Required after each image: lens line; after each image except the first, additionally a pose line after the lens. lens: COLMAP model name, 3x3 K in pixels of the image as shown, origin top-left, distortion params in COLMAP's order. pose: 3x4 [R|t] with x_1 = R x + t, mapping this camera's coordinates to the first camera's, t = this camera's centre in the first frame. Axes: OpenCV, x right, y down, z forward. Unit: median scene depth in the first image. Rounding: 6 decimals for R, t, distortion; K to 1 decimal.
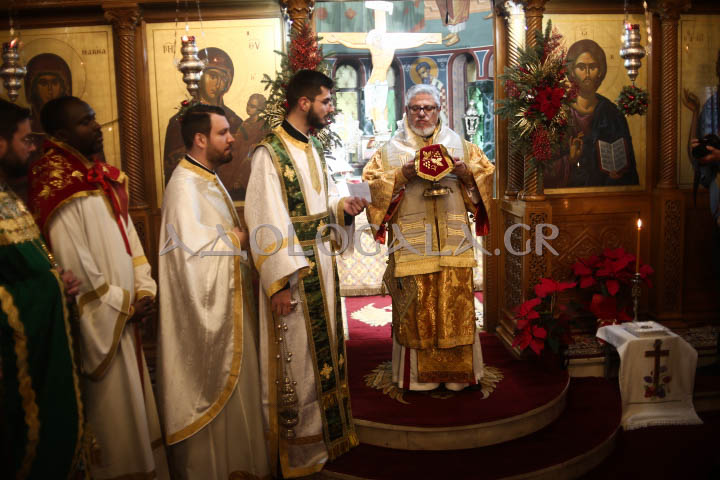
lens RADIAL K [[722.6, 0, 367.6], [0, 722.6, 238.0], [0, 0, 1]] dist [-0.070278, 0.000000]
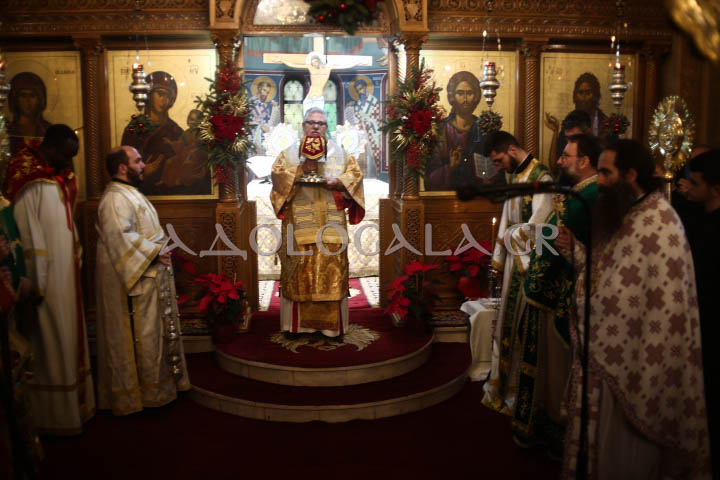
lens RADIAL K [[722.6, 0, 356.8], [0, 722.6, 237.0], [0, 0, 1]] dist [-0.070278, 0.000000]
pose [[0.999614, 0.022981, 0.015600, 0.119505], [-0.022837, 0.999695, -0.009350, 0.027481], [-0.015810, 0.008990, 0.999835, -0.263740]]
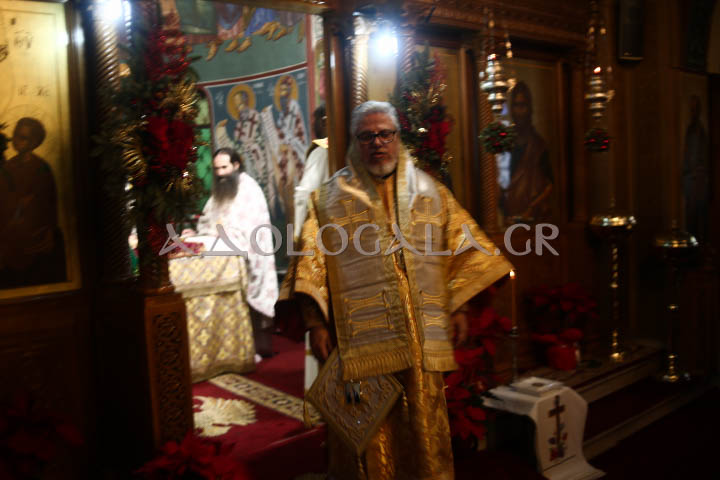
lens RADIAL K [[722.6, 0, 358.4], [0, 722.6, 244.0], [0, 0, 1]] dist [-0.070278, 0.000000]
pose [[0.809770, -0.058575, 0.583816, -0.314603], [0.102278, 0.993863, -0.042147, -0.036959], [-0.577764, 0.093841, 0.810791, 0.365668]]
